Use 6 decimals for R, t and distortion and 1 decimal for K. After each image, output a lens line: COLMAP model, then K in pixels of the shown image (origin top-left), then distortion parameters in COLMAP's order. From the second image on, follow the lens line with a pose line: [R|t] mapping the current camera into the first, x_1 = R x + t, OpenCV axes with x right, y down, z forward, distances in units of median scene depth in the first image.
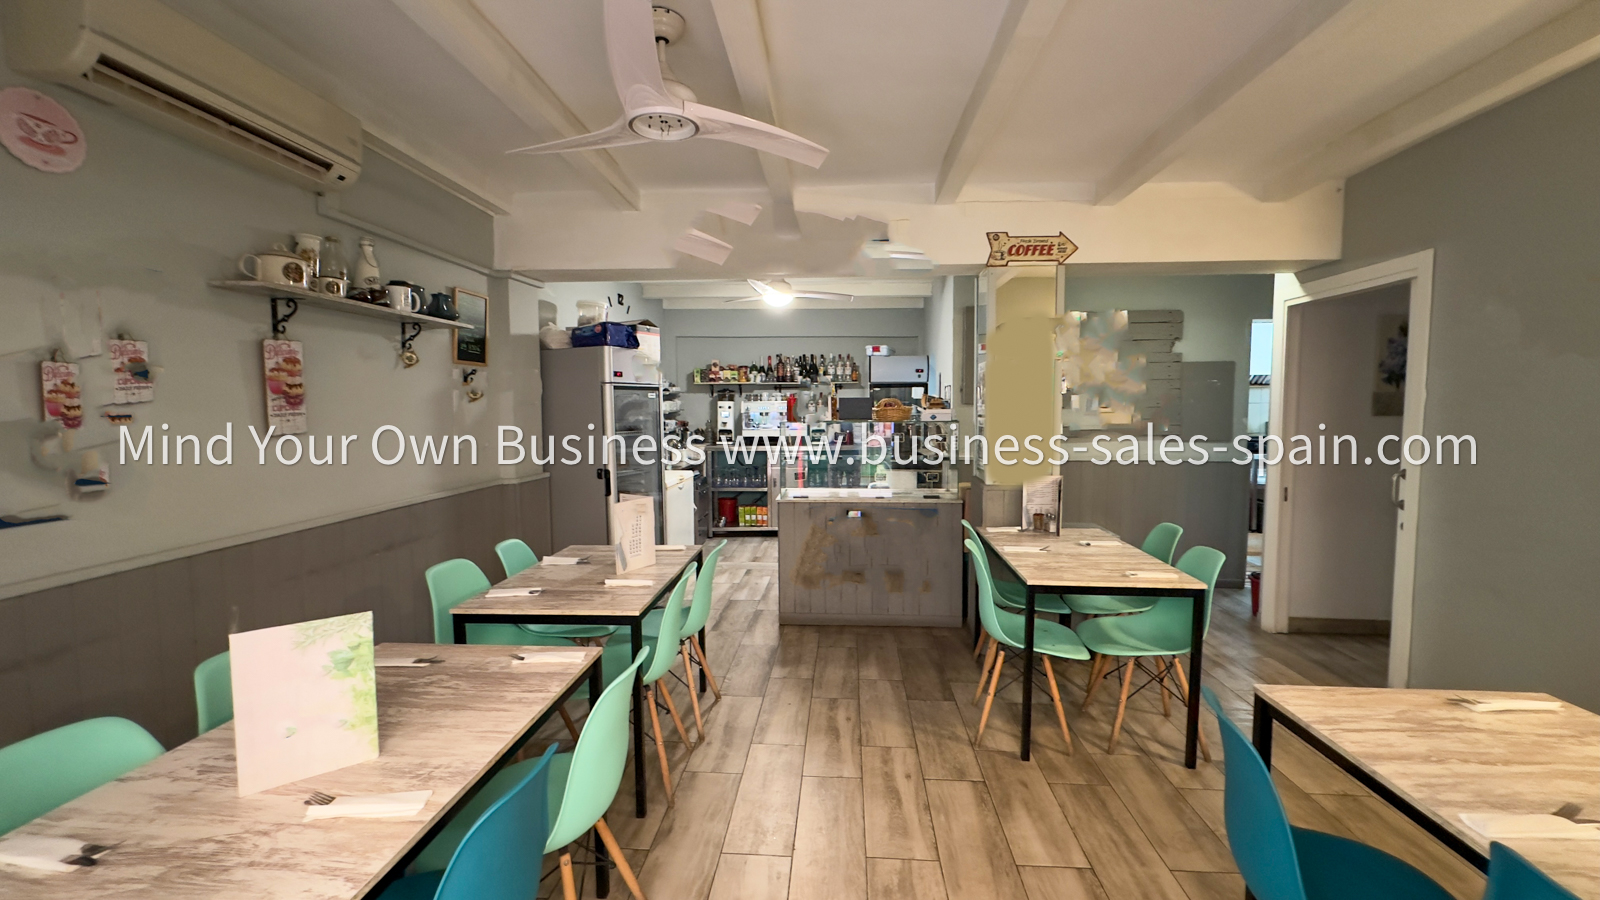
lens RADIAL K [[636.0, 0, 800.8], [0, 636.0, 446.2], [0, 0, 1]] dist [-0.003326, -0.000129]
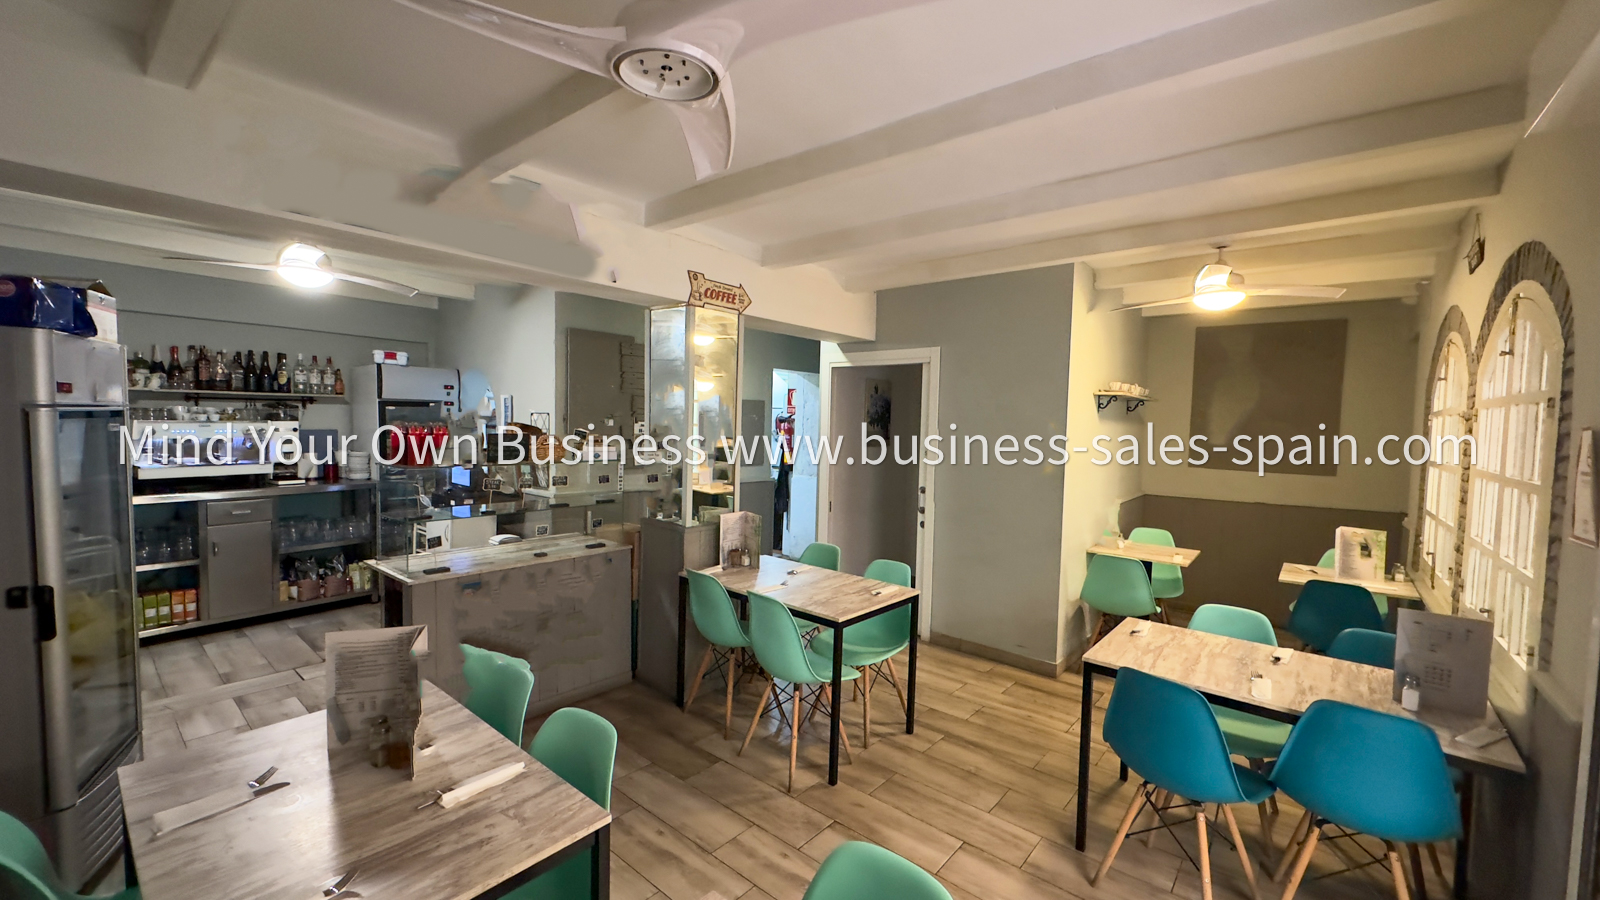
lens RADIAL K [[636.0, 0, 799.2], [0, 636.0, 447.7], [0, 0, 1]] dist [-0.003326, -0.000129]
pose [[0.590680, -0.018378, 0.806697, -0.208799], [0.024726, 0.999683, 0.004670, -0.033193], [-0.806527, 0.017188, 0.590947, 0.151939]]
